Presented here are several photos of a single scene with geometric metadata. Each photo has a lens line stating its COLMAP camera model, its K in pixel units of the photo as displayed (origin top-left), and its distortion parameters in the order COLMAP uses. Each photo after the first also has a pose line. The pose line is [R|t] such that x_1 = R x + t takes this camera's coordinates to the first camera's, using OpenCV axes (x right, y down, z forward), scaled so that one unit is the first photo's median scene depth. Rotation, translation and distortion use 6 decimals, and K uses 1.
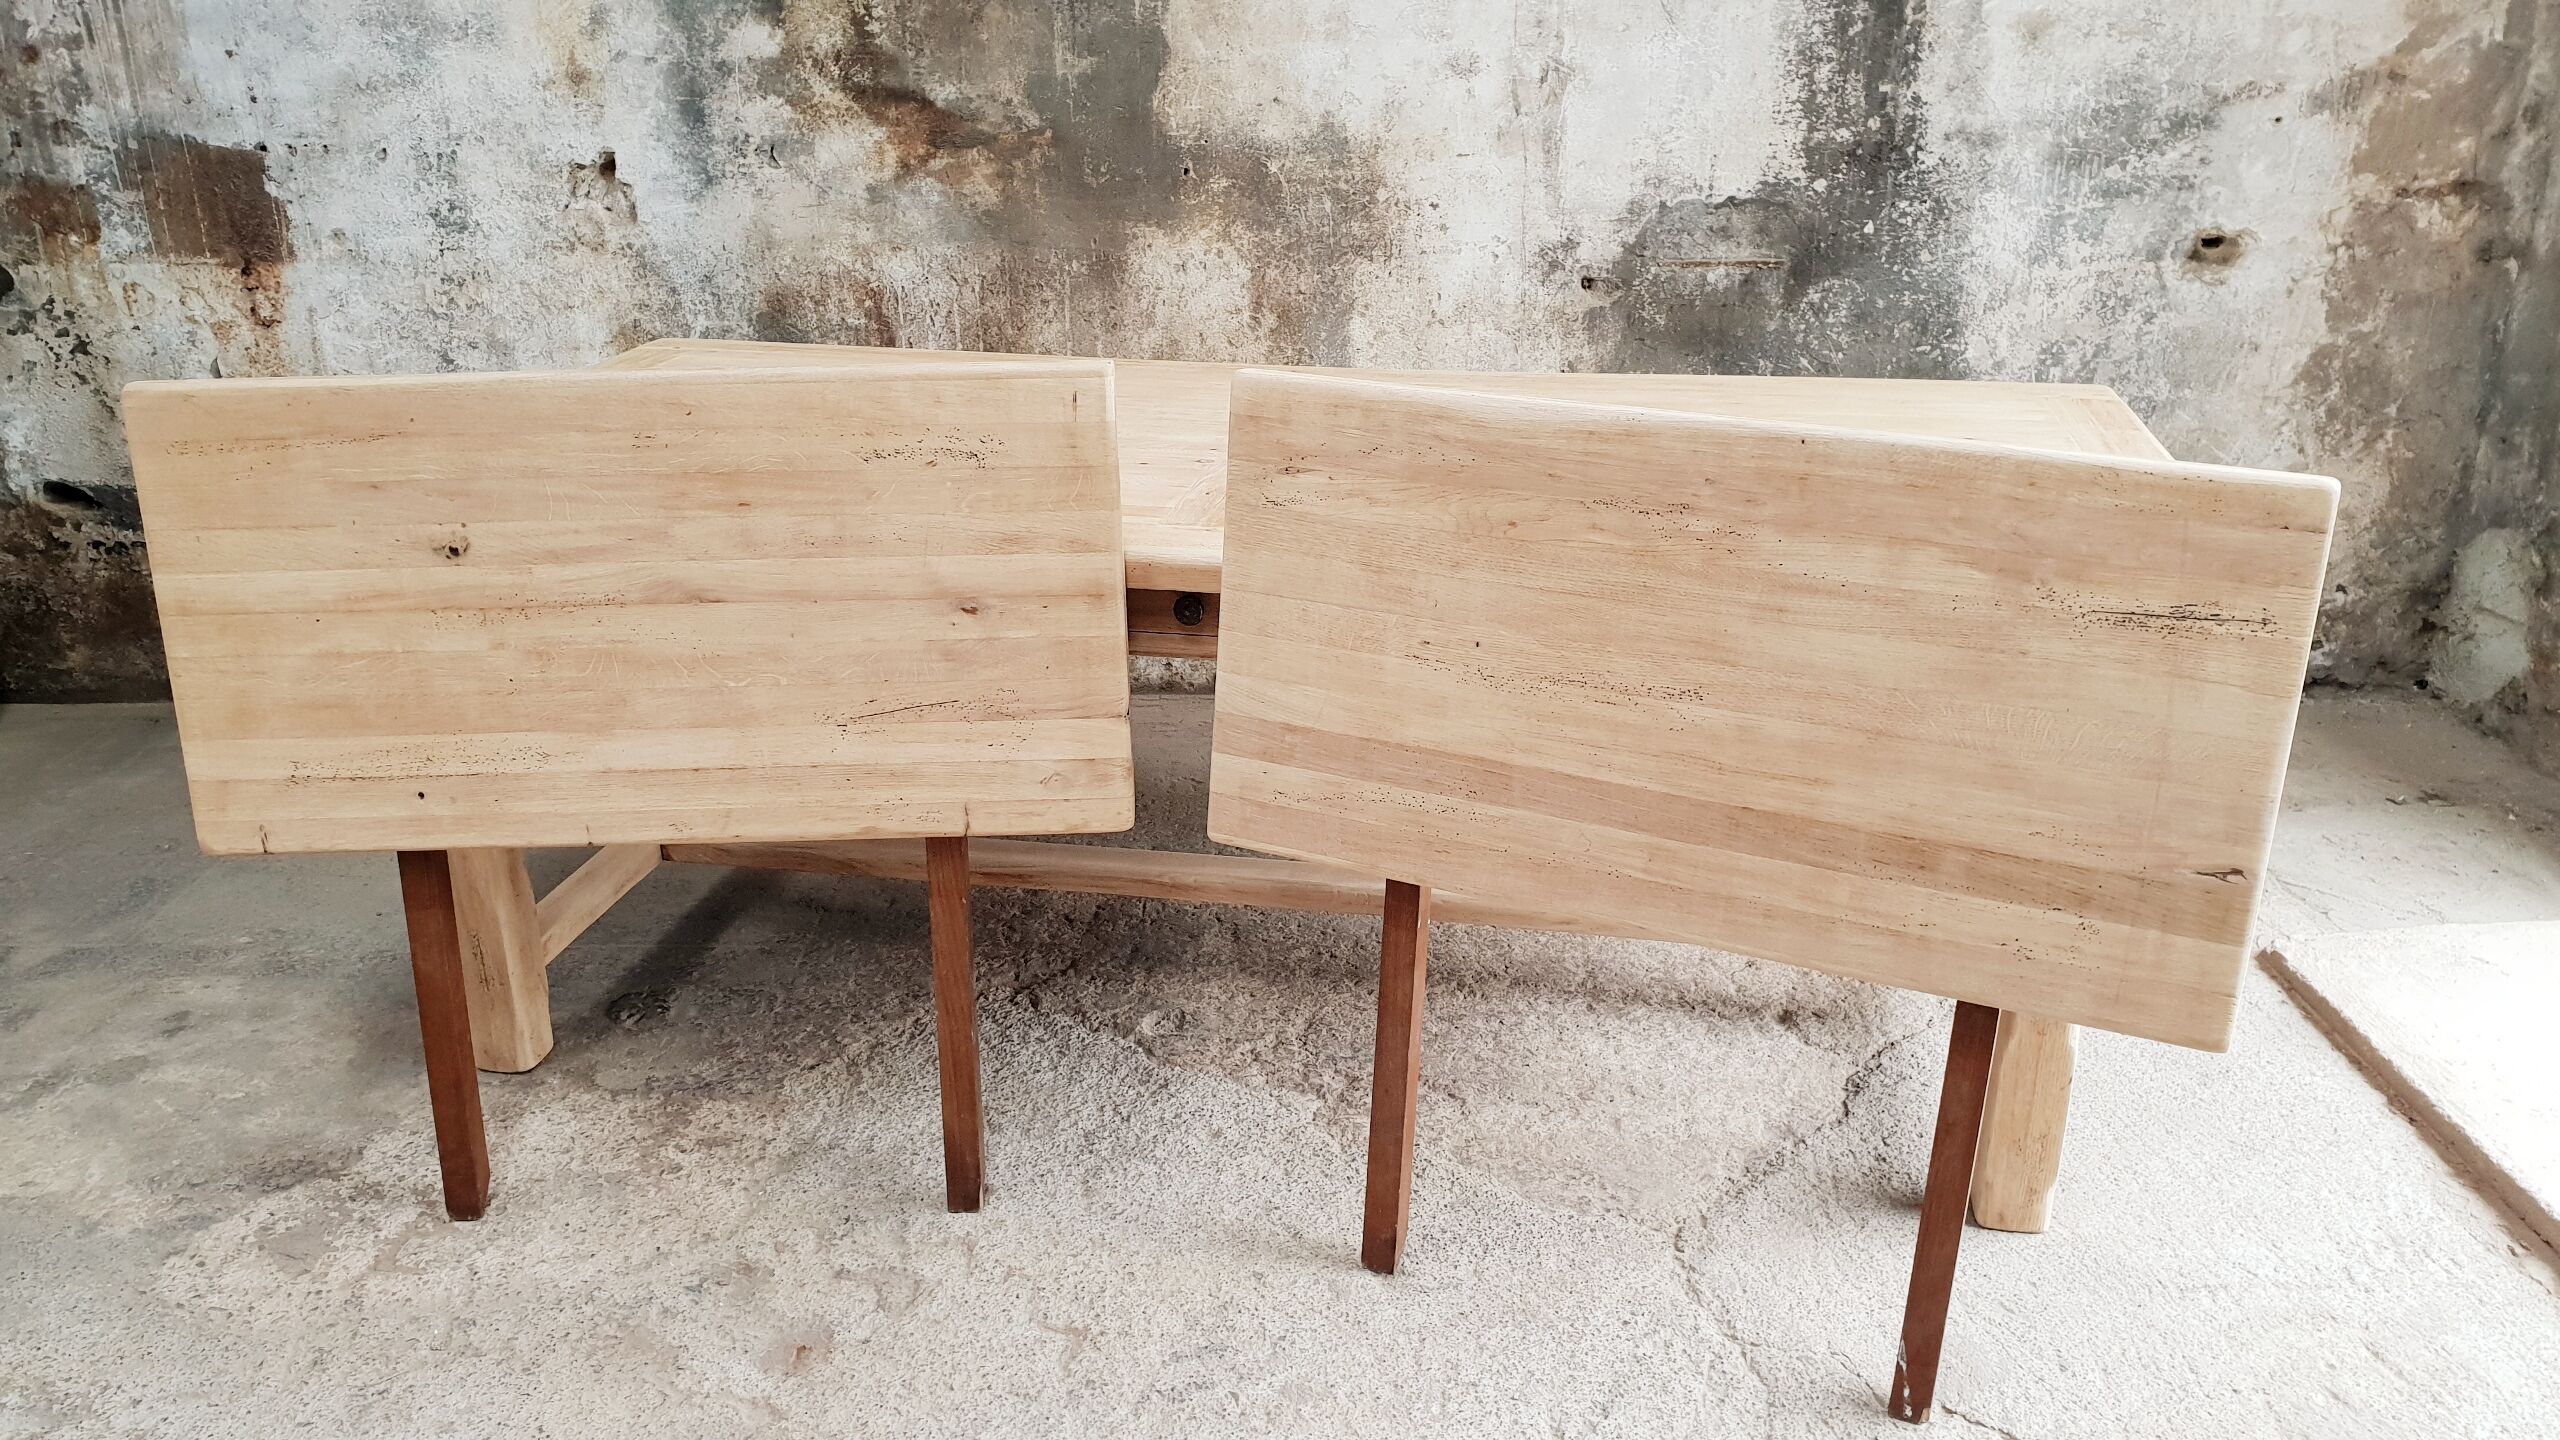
lens RADIAL K [[2005.5, 0, 1279.8], [0, 2005.5, 712.5], [0, 0, 1]] dist [-0.001739, 0.019464]
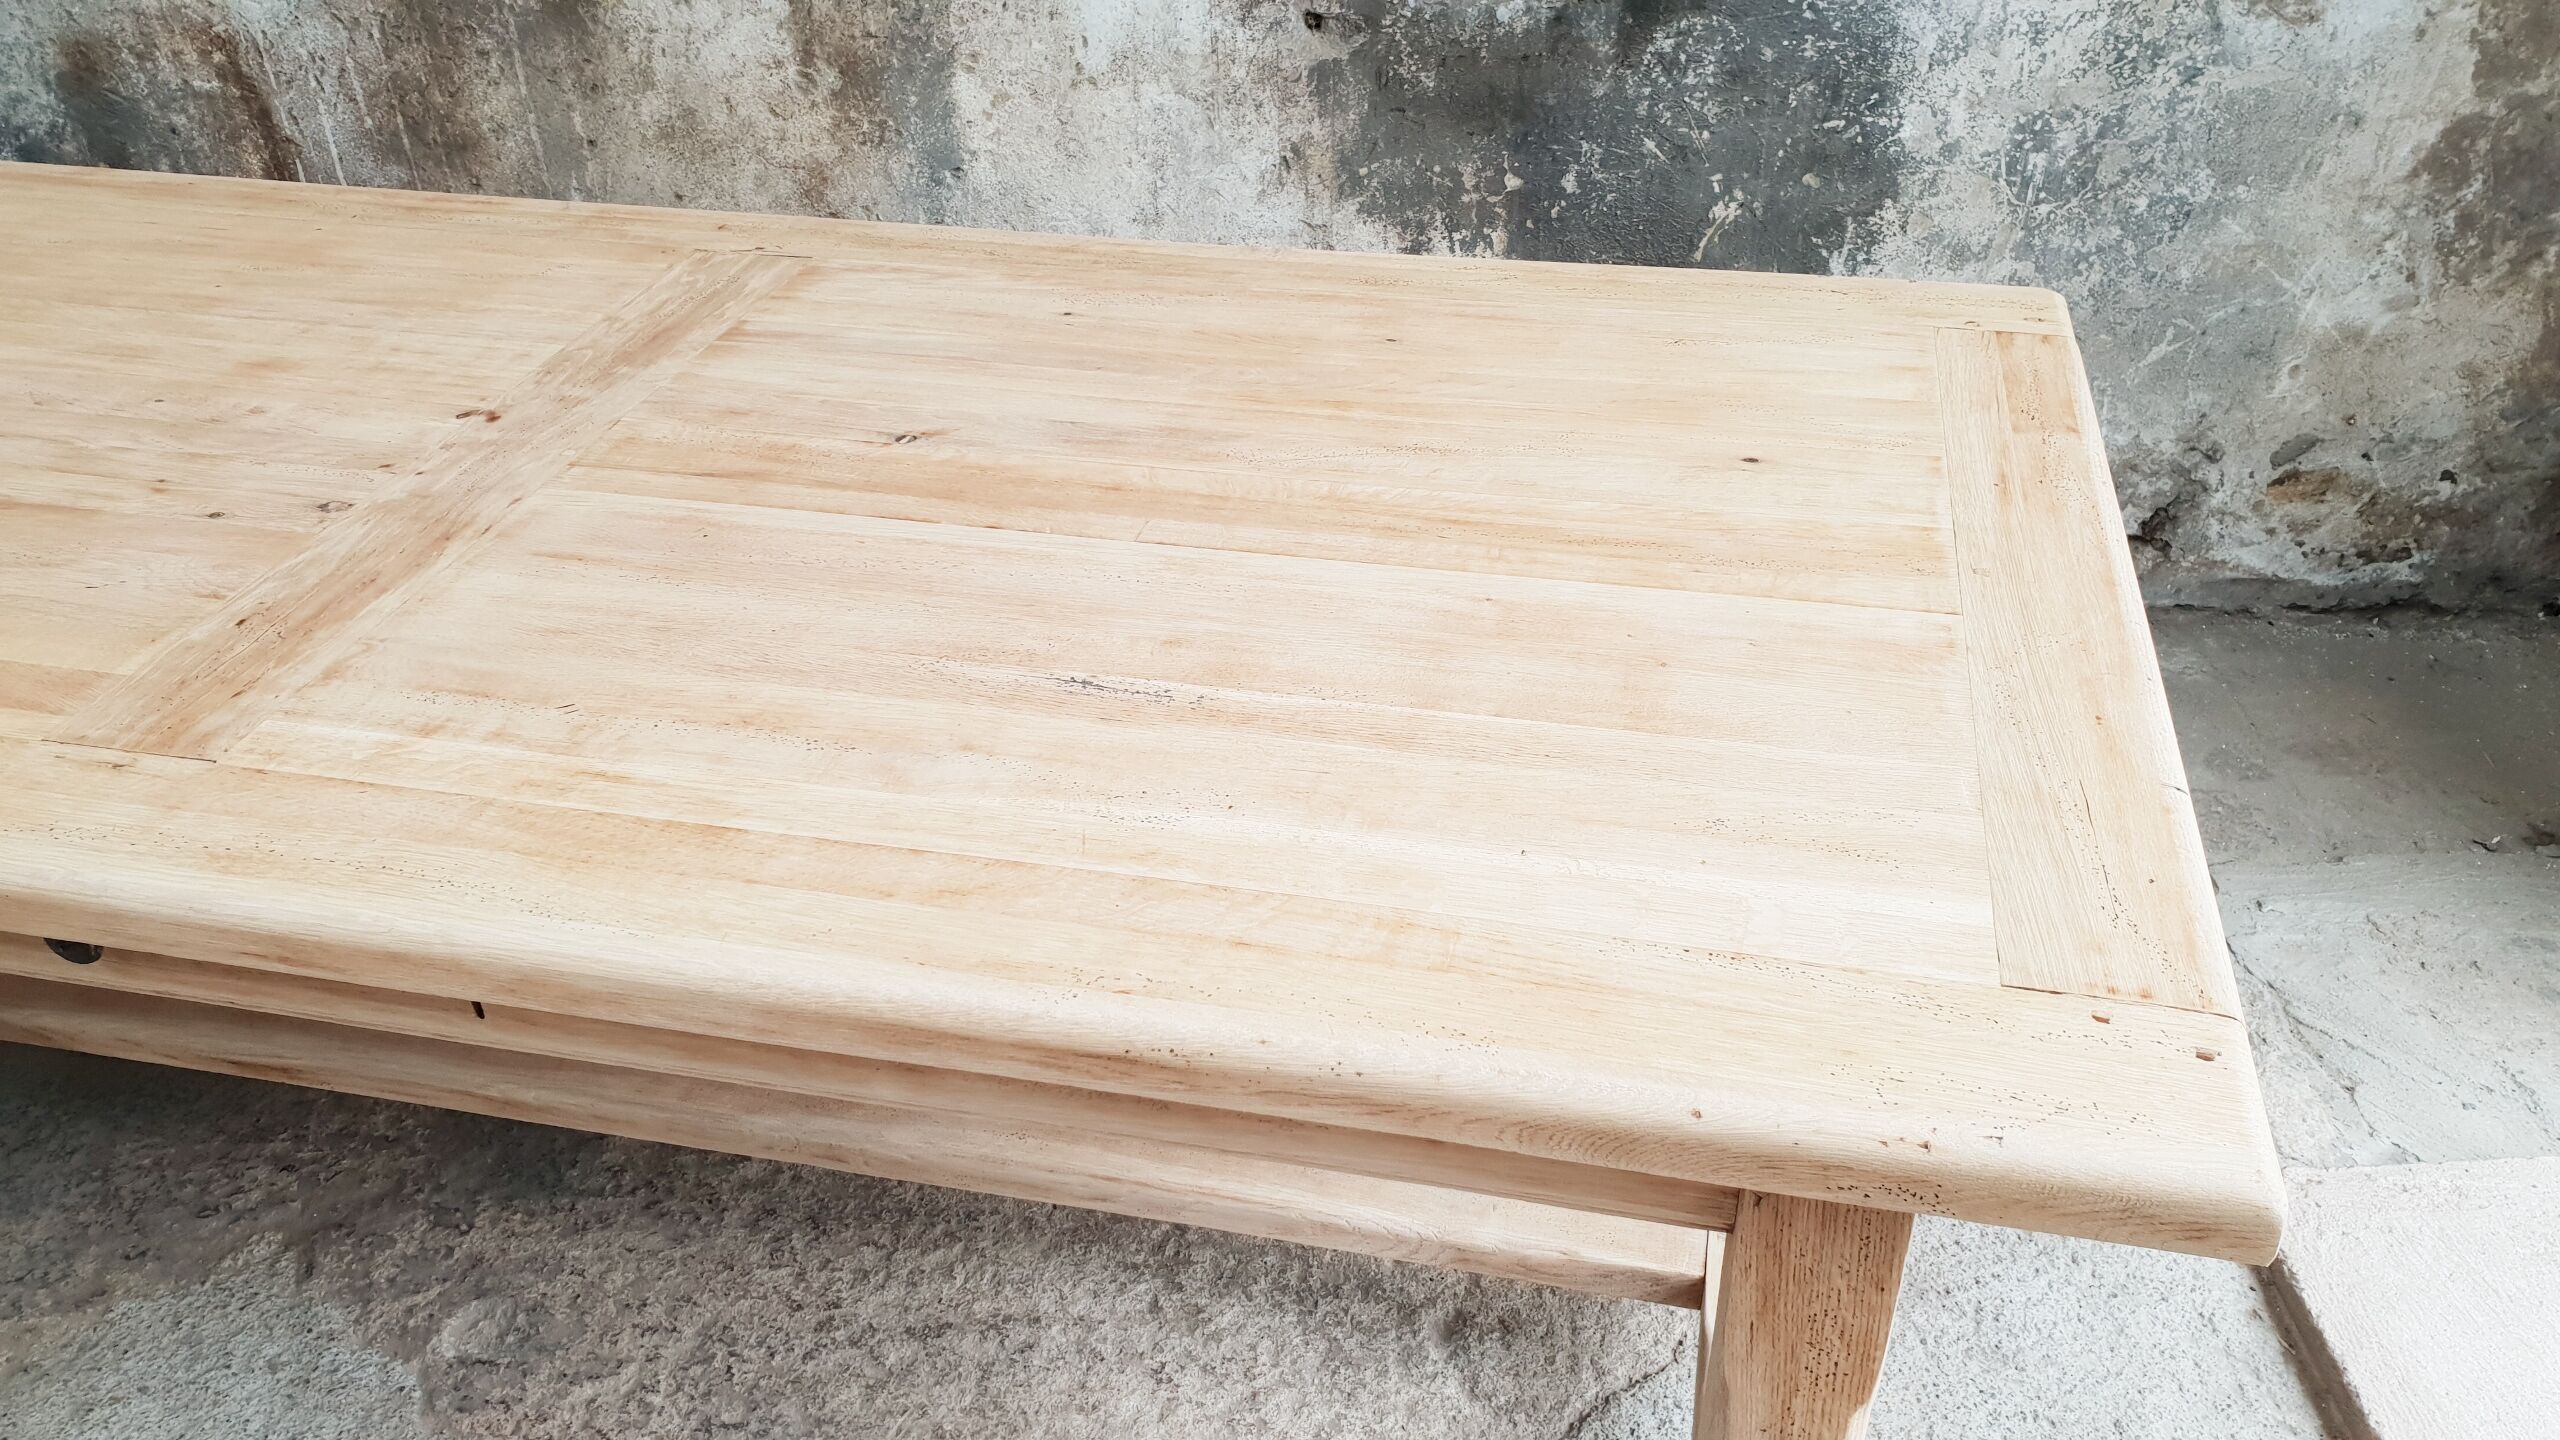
lens RADIAL K [[2005.5, 0, 1302.8], [0, 2005.5, 707.2], [0, 0, 1]] dist [-0.001739, 0.019464]
pose [[0.999514, 0.007038, -0.030384, 0.174835], [-0.000655, 0.978729, 0.205158, -0.133531], [0.031181, -0.205039, 0.978257, 0.330428]]
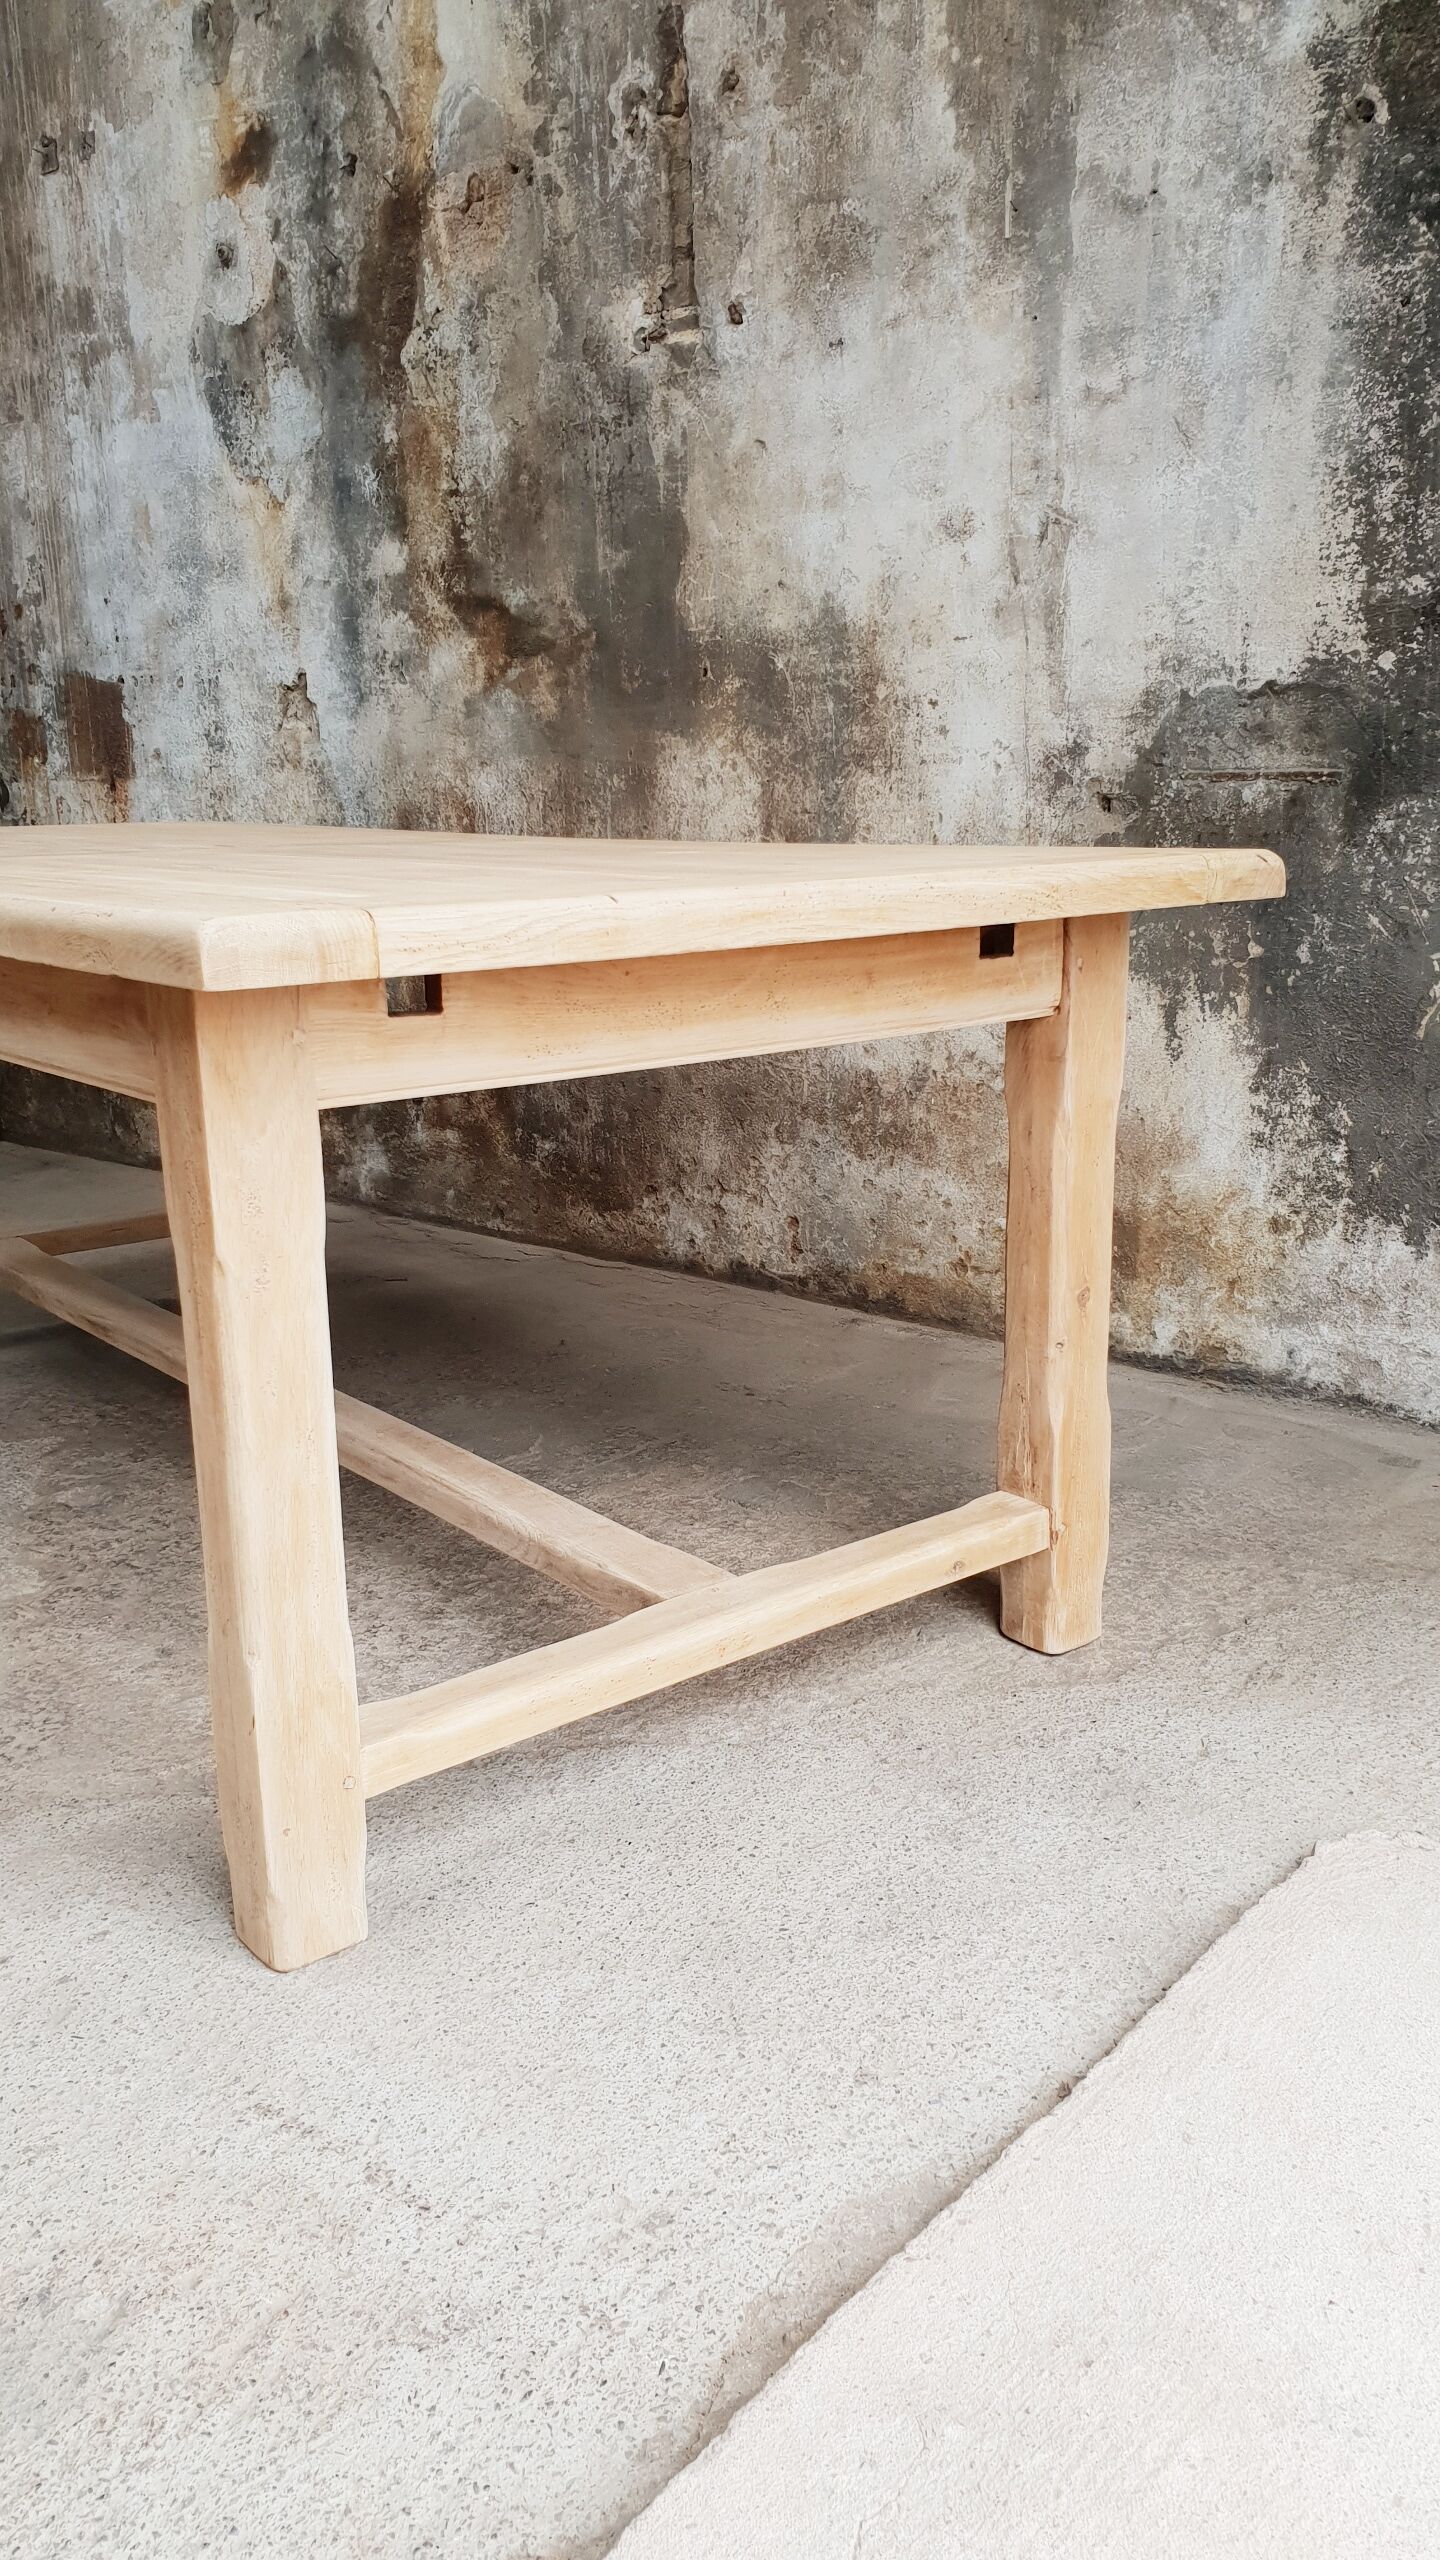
lens RADIAL K [[2005.5, 0, 749.0], [0, 2005.5, 1279.8], [0, 0, 1]] dist [-0.001739, 0.019464]
pose [[0.763182, 0.154772, -0.627375, 0.568345], [-0.223489, 0.974196, -0.031535, 0.017083], [0.606306, 0.164278, 0.778079, 0.361316]]
